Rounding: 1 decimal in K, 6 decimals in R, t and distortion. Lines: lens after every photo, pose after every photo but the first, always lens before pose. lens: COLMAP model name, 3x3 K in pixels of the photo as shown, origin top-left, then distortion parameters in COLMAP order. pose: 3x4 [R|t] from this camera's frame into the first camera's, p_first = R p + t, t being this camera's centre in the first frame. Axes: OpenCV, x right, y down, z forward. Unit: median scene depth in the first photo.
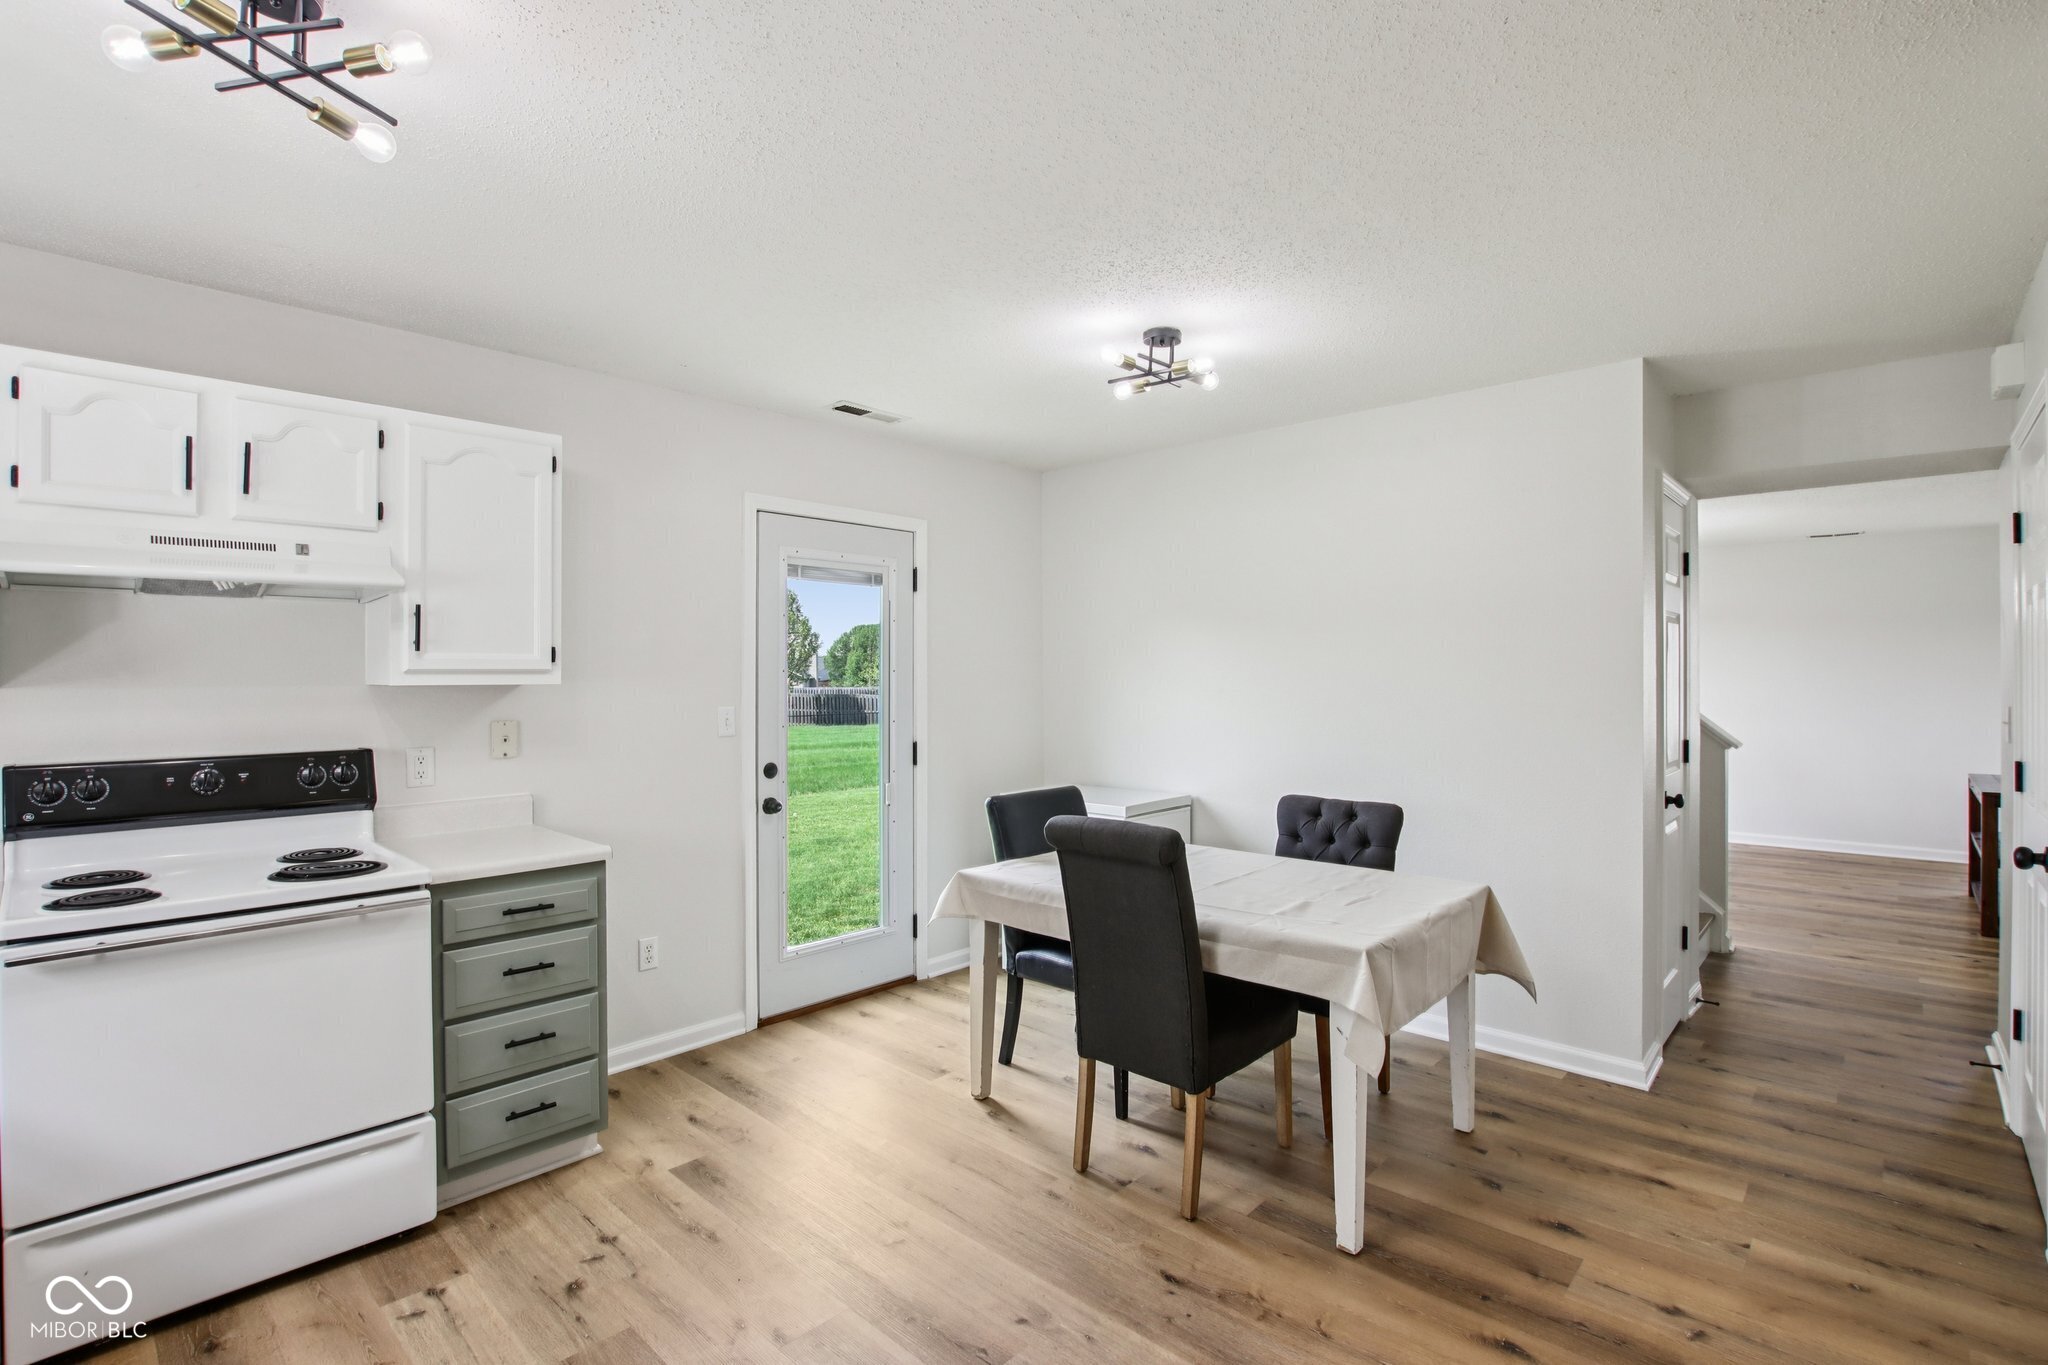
lens RADIAL K [[924.9, 0, 1024.0], [0, 924.9, 682.5], [0, 0, 1]] dist [-0.027866, -0.000074]
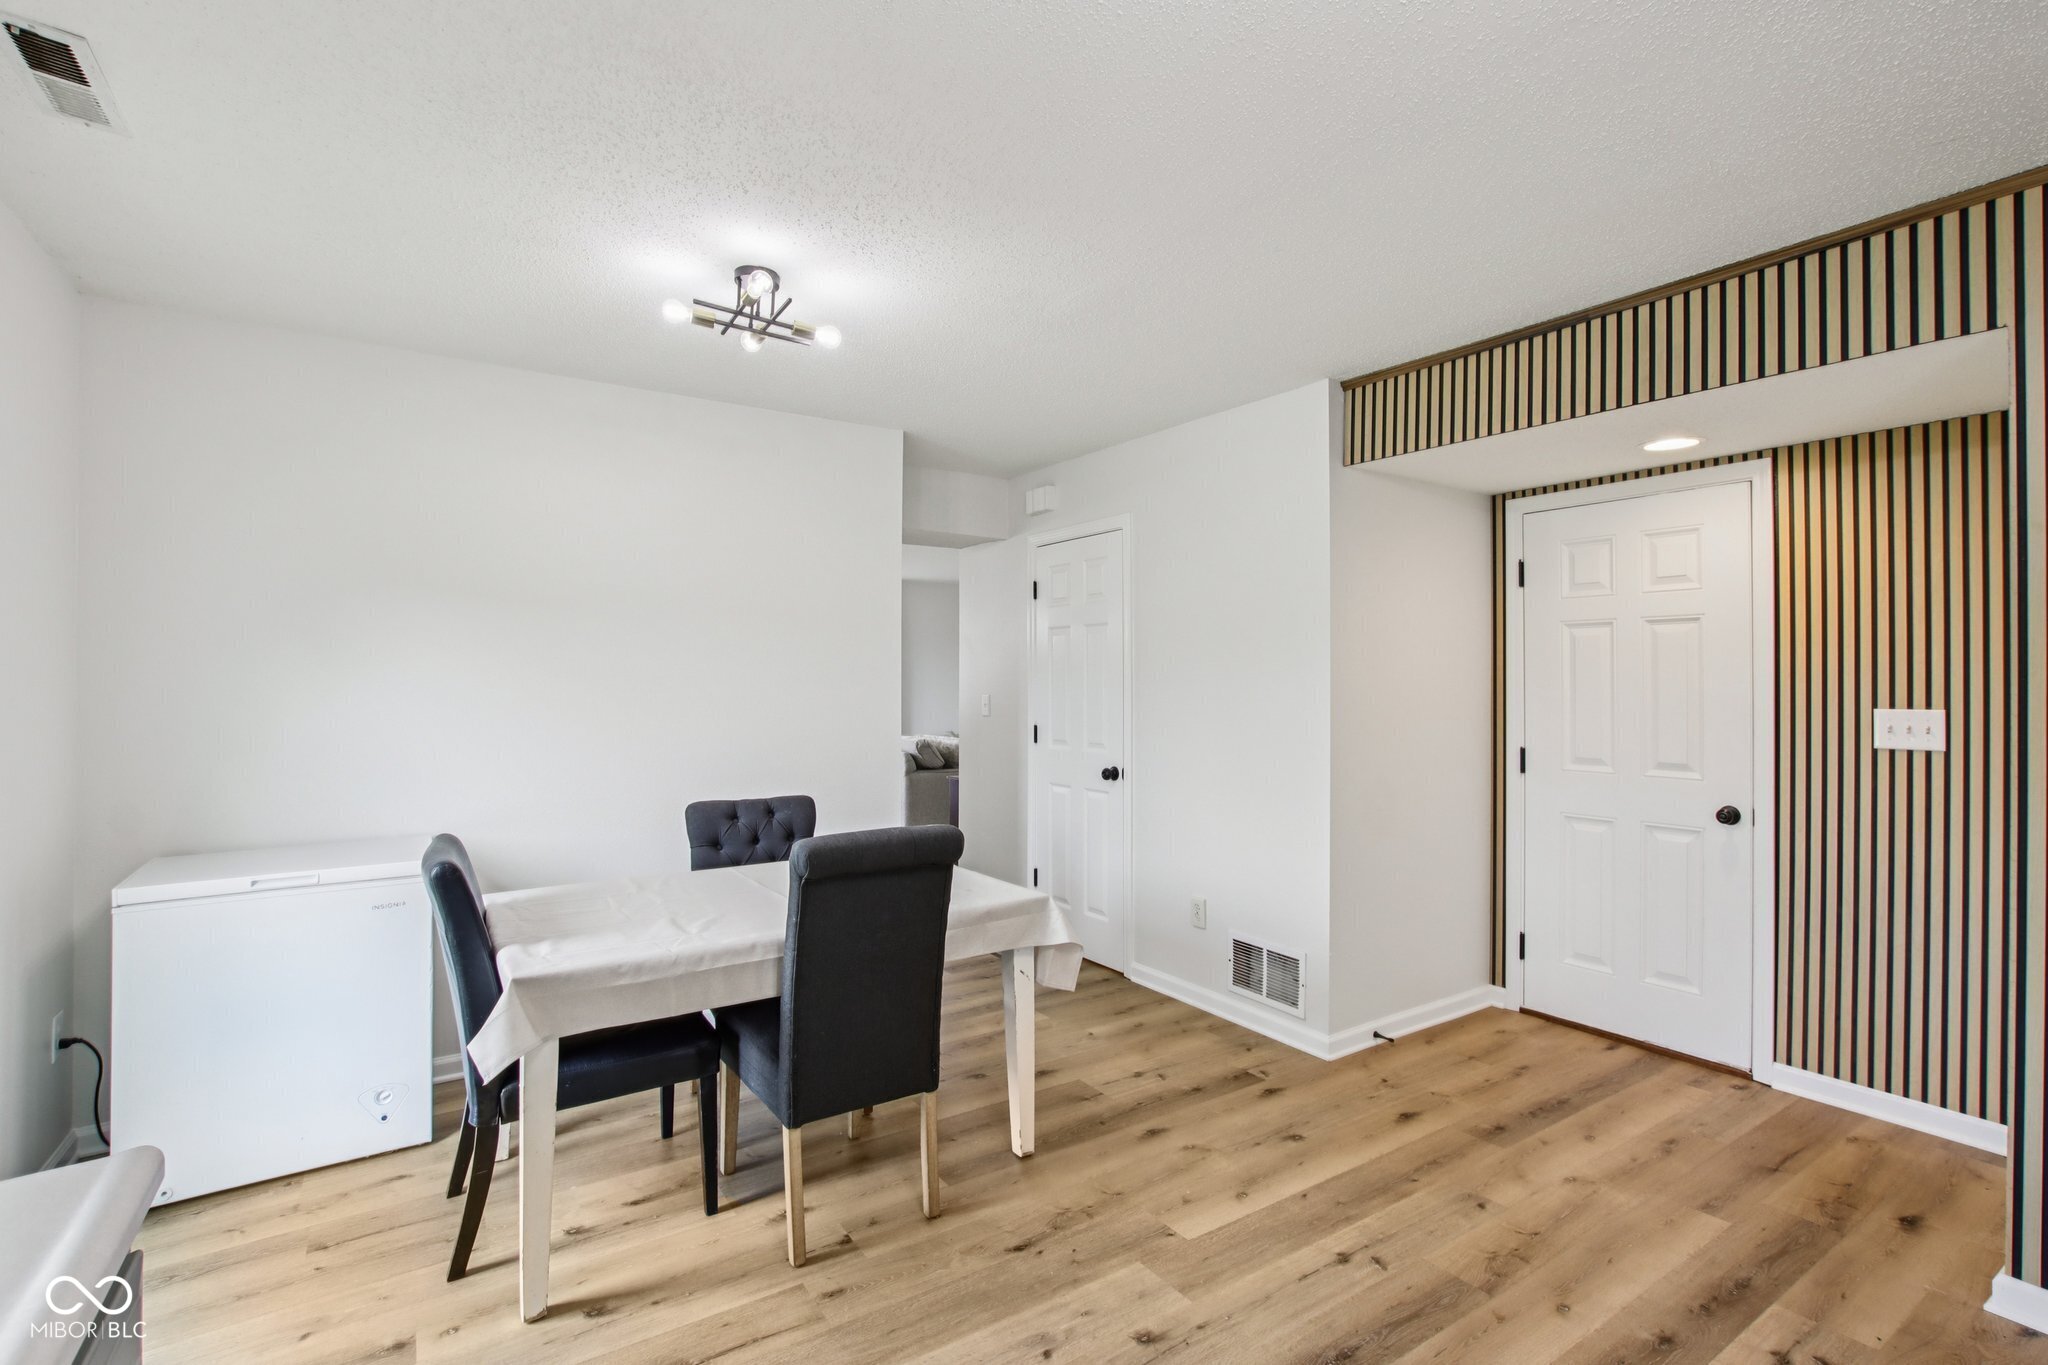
lens RADIAL K [[946.8, 0, 1024.0], [0, 946.8, 682.5], [0, 0, 1]] dist [-0.002317, 0.000398]
pose [[0.253935, -0.003022, 0.967217, -0.730459], [0.002404, 0.999994, 0.002493, 0.000129], [-0.967218, 0.001692, 0.253941, 0.591195]]
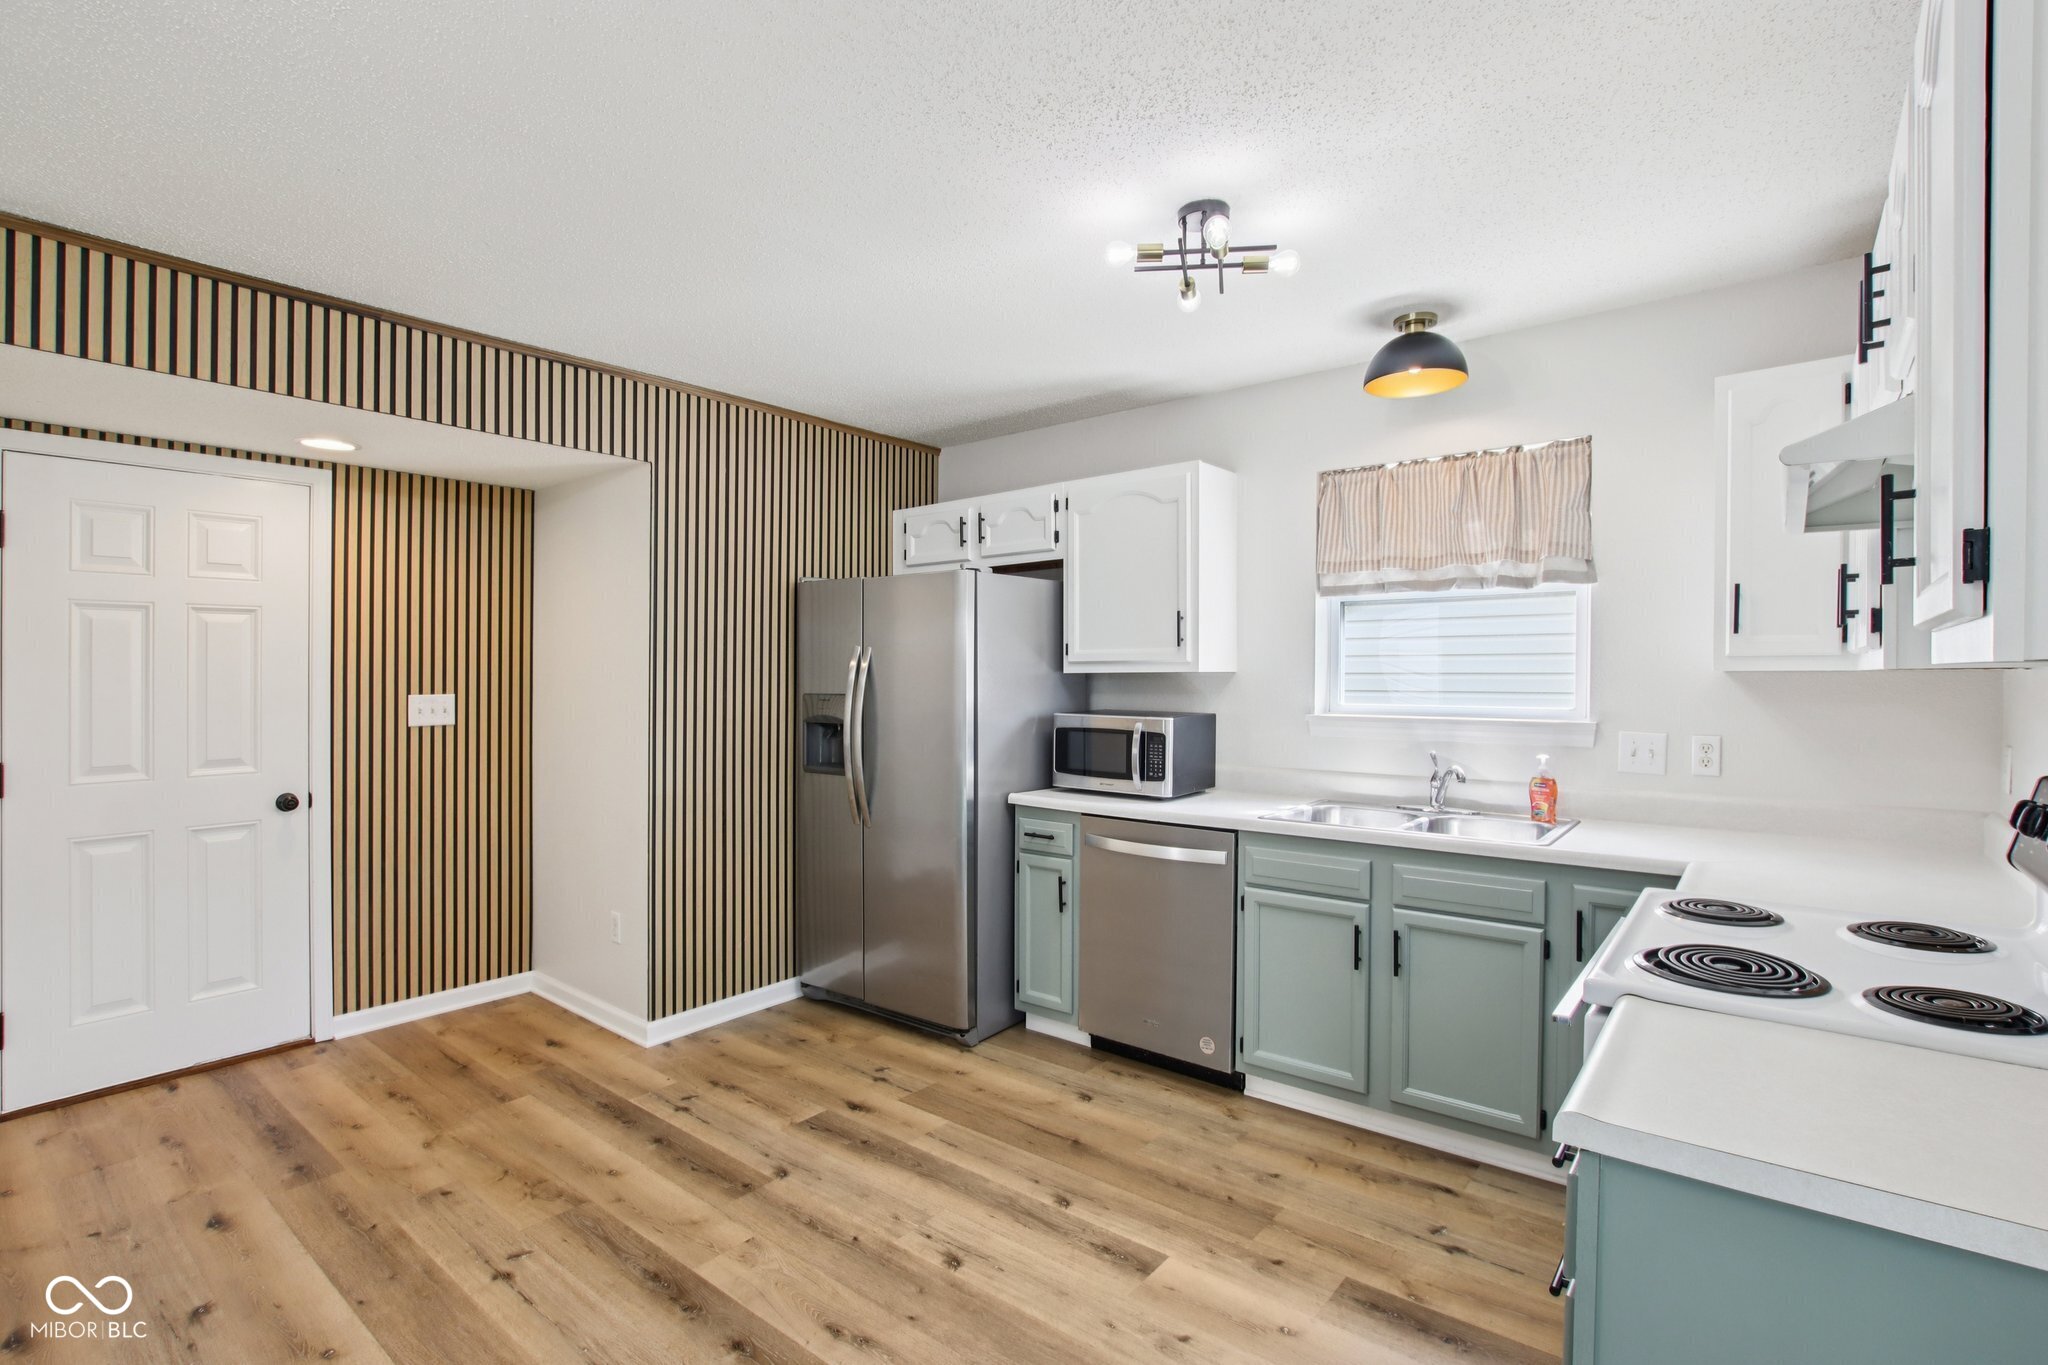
lens RADIAL K [[977.4, 0, 1024.0], [0, 977.4, 682.5], [0, 0, 1]] dist [-0.013585, -0.000009]
pose [[-0.998652, 0.006075, -0.051543, -0.226371], [0.005765, 0.999964, 0.006158, 0.014136], [0.051578, 0.005853, -0.998652, 1.391689]]
